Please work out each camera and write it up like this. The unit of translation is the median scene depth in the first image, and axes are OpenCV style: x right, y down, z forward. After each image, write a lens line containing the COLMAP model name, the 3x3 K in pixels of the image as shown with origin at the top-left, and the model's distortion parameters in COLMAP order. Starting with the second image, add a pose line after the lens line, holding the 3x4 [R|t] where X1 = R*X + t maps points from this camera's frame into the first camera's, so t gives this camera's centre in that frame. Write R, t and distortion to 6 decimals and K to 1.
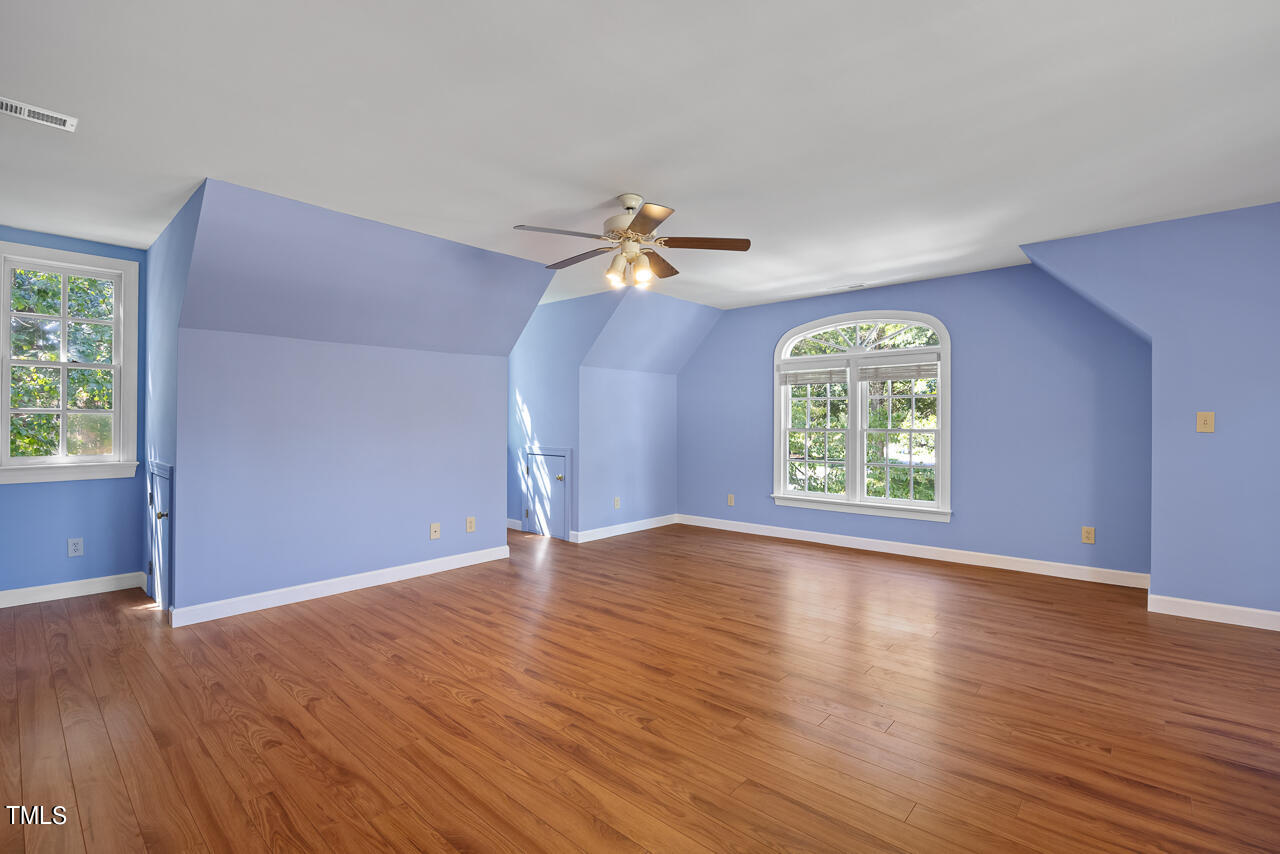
lens RADIAL K [[575.4, 0, 639.2], [0, 575.4, 423.6], [0, 0, 1]] dist [-0.001656, -0.000079]
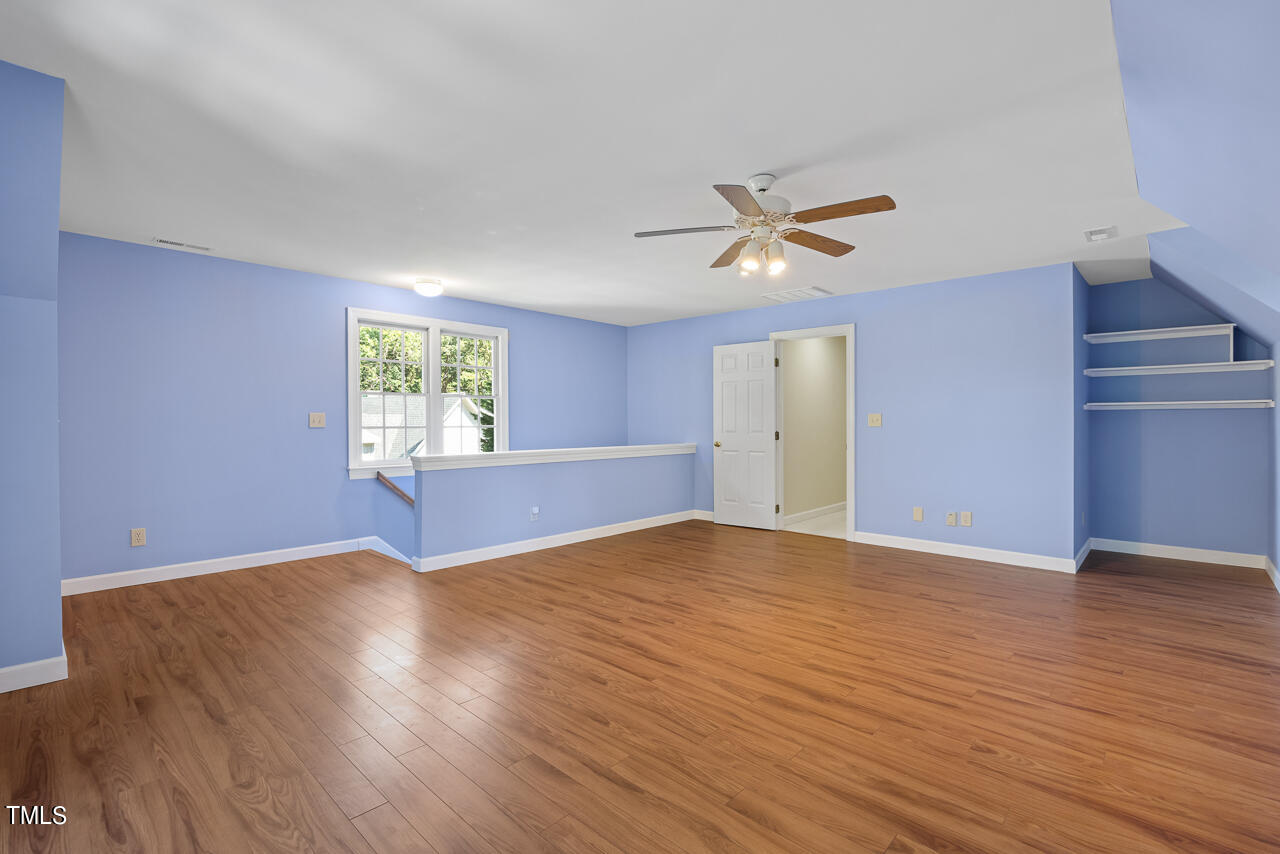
lens RADIAL K [[575.4, 0, 640.6], [0, 575.4, 424.0], [0, 0, 1]] dist [-0.001656, -0.000079]
pose [[-0.999807, -0.000209, 0.019646, 0.173682], [-0.000107, 0.999986, 0.005195, -0.000454], [-0.019647, 0.005192, -0.999793, 2.083338]]
